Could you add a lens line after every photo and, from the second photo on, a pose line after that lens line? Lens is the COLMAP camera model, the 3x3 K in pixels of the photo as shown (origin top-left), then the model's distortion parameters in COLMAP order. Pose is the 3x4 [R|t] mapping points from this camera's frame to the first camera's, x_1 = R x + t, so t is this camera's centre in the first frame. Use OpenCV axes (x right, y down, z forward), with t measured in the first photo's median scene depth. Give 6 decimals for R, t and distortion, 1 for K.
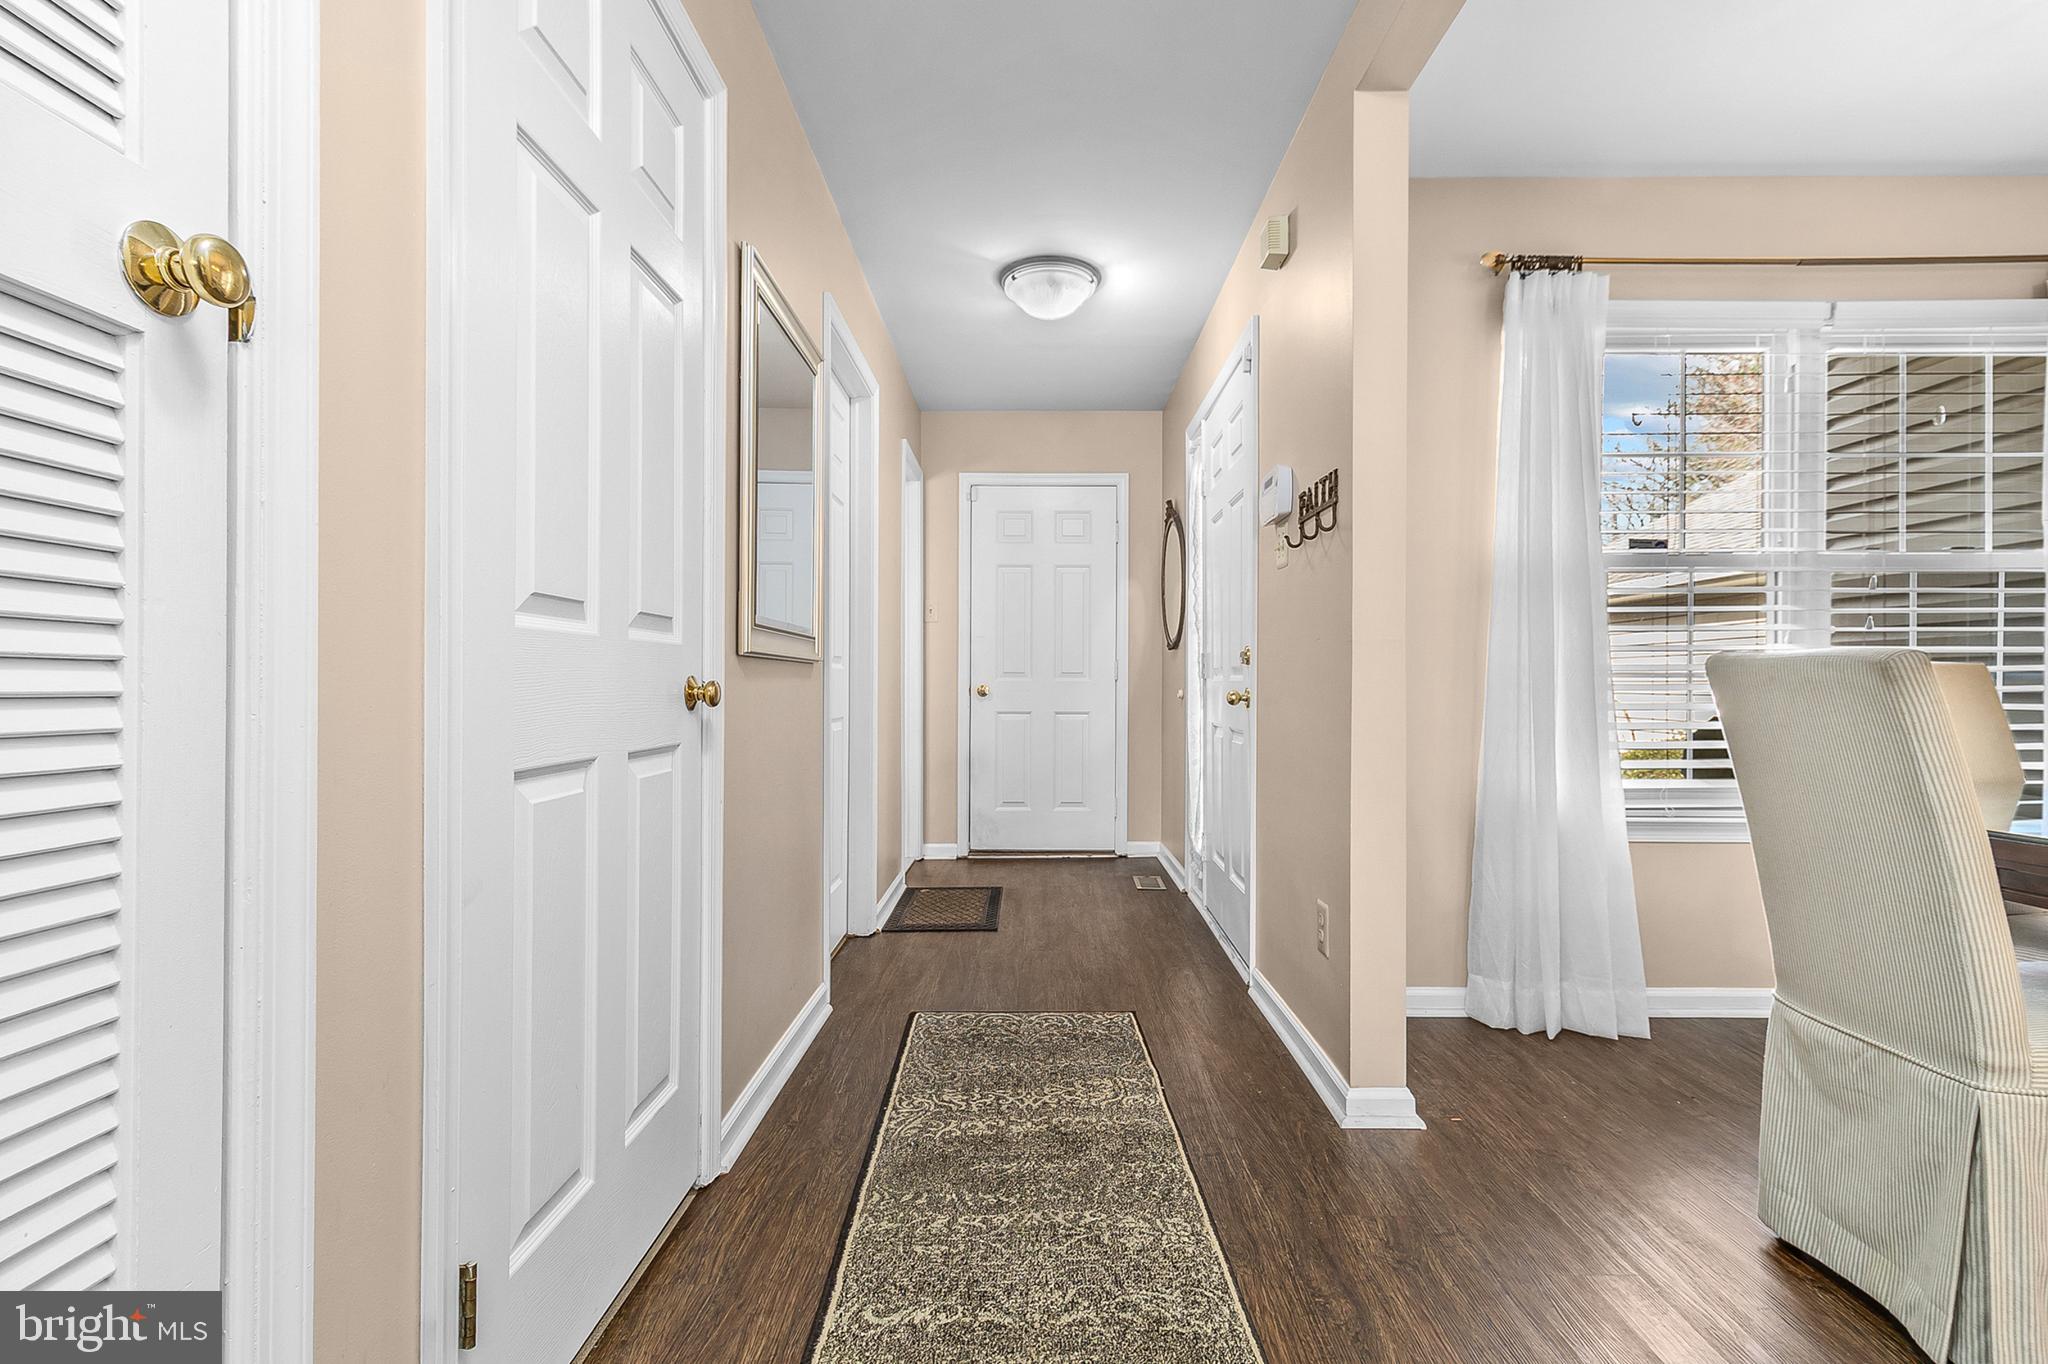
lens RADIAL K [[954.9, 0, 1025.0], [0, 954.9, 680.9], [0, 0, 1]] dist [0.005419, 0.001319]
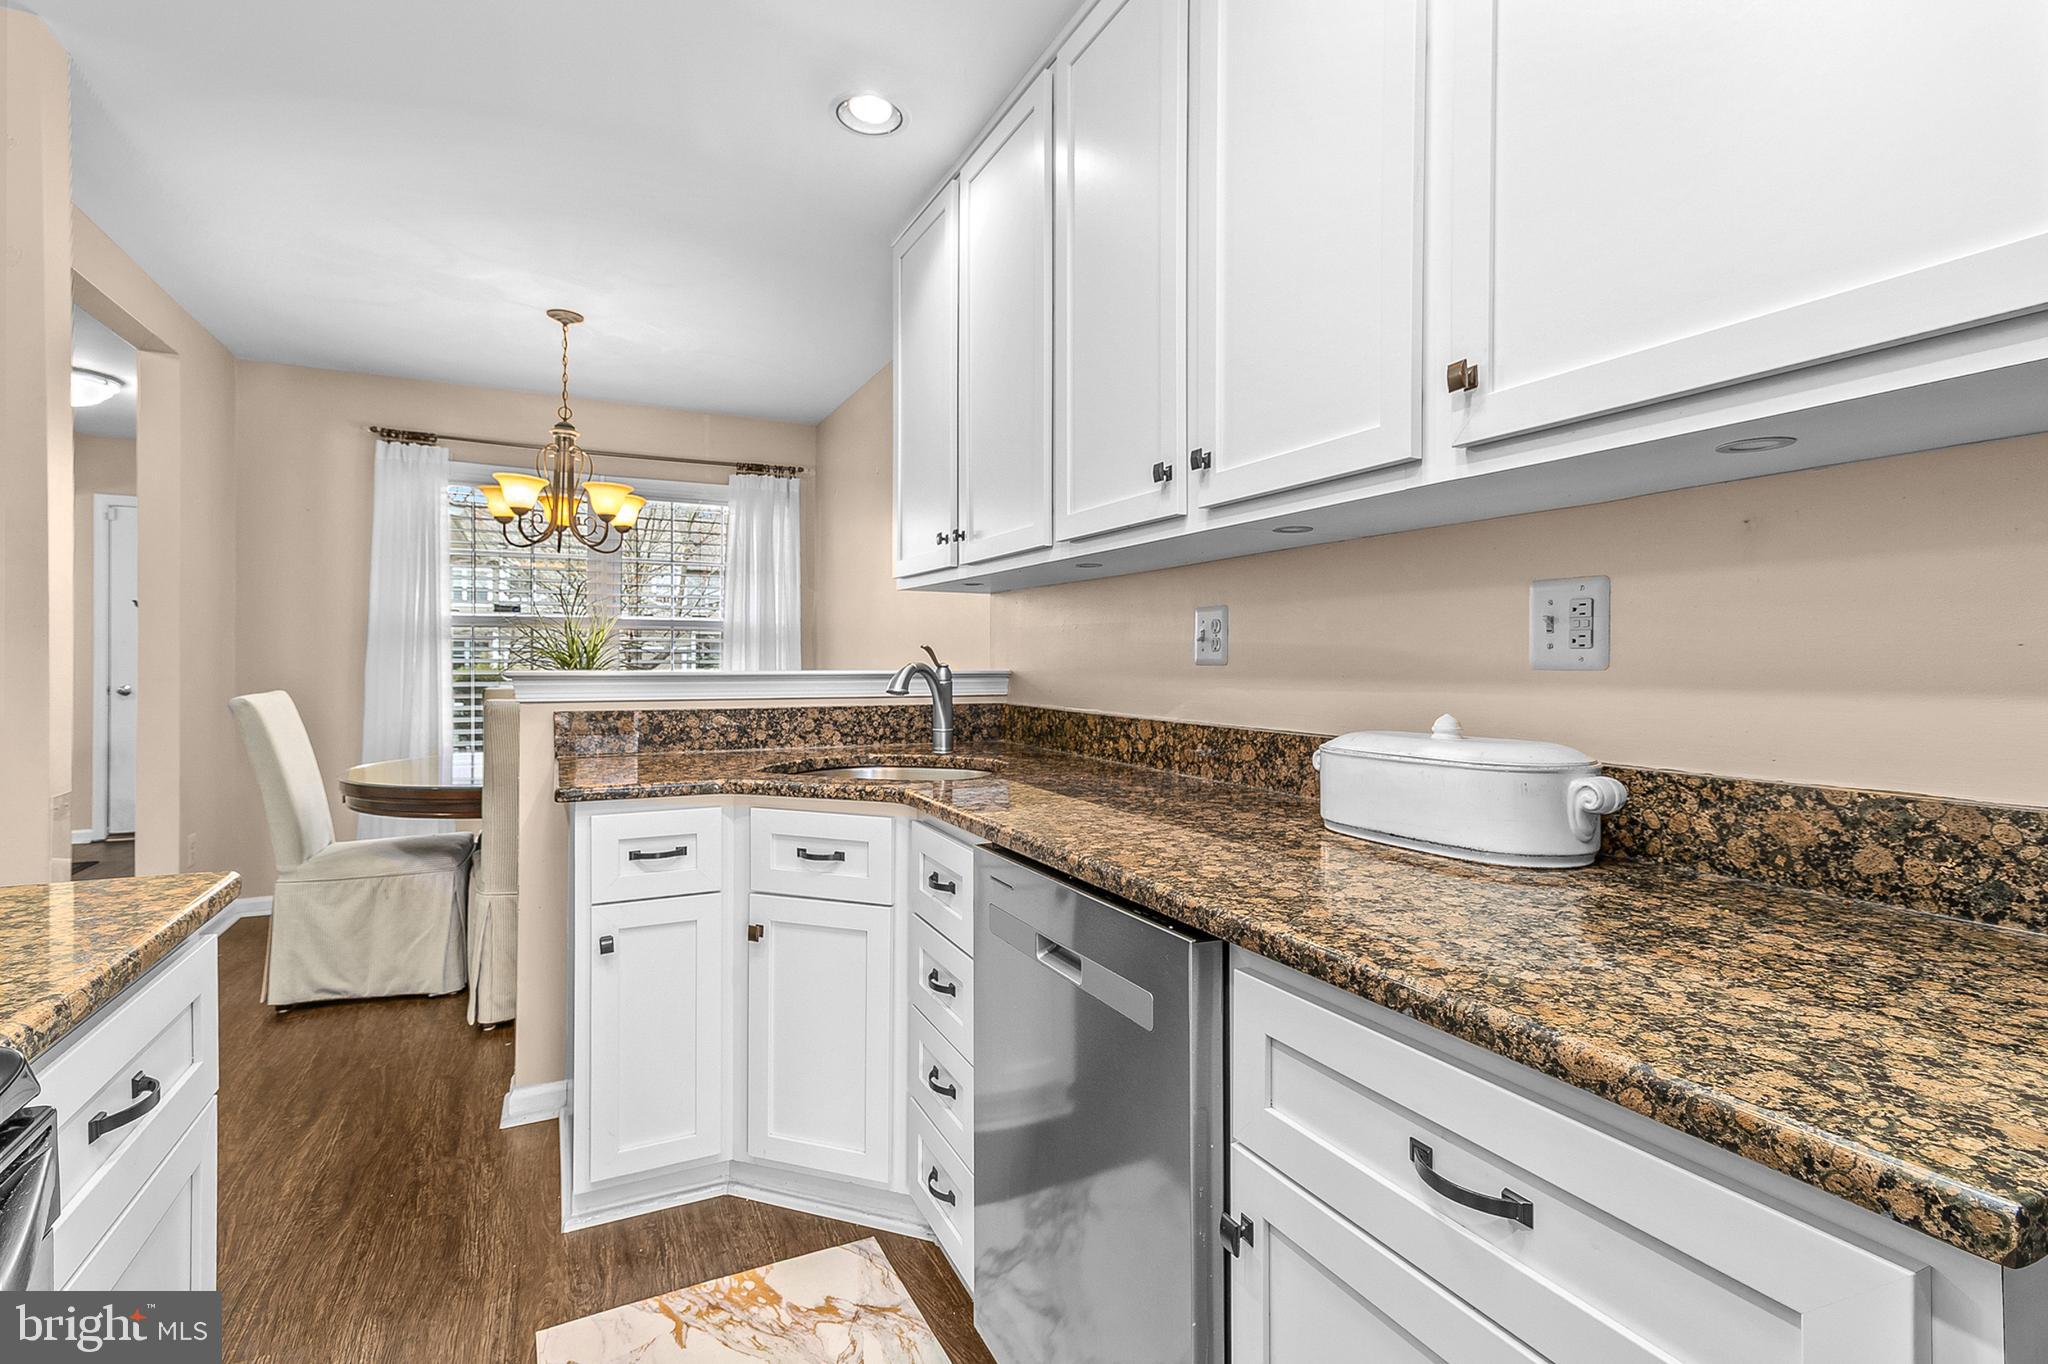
lens RADIAL K [[954.9, 0, 1019.7], [0, 954.9, 669.5], [0, 0, 1]] dist [0.005419, 0.001319]
pose [[0.891537, 0.003693, 0.452934, 0.738025], [-0.008803, 0.999919, 0.009175, -0.064946], [-0.452863, -0.012167, 0.891497, -0.918884]]
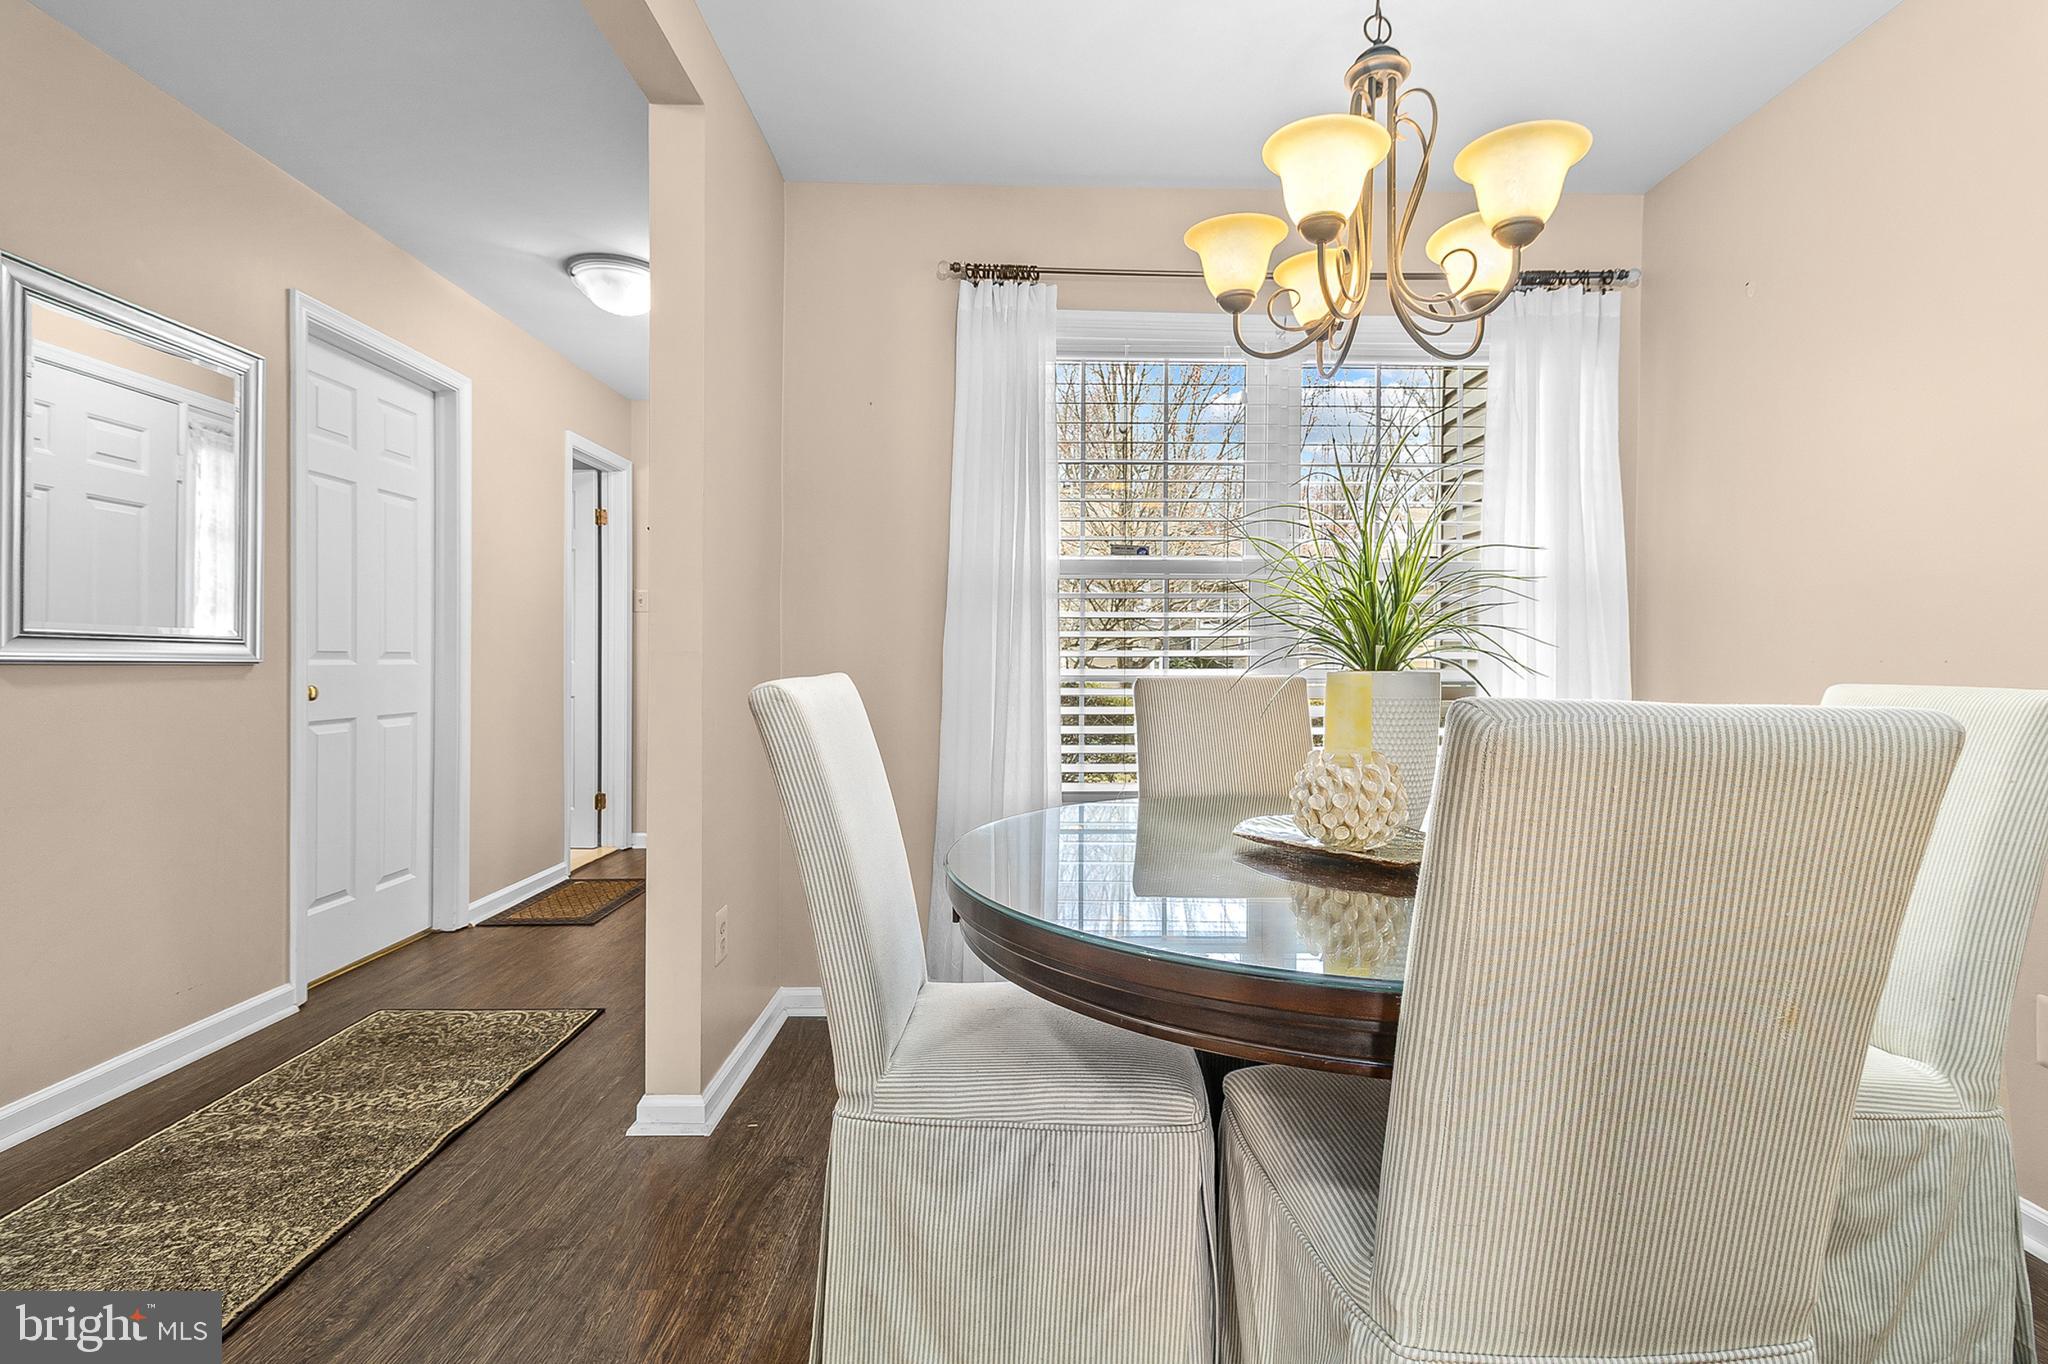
lens RADIAL K [[954.9, 0, 1018.1], [0, 954.9, 669.1], [0, 0, 1]] dist [0.005419, 0.001319]
pose [[0.999896, 0.008167, 0.011860, 0.556700], [-0.008277, 0.999923, 0.009243, -0.027223], [-0.011784, -0.009340, 0.999887, -0.011923]]
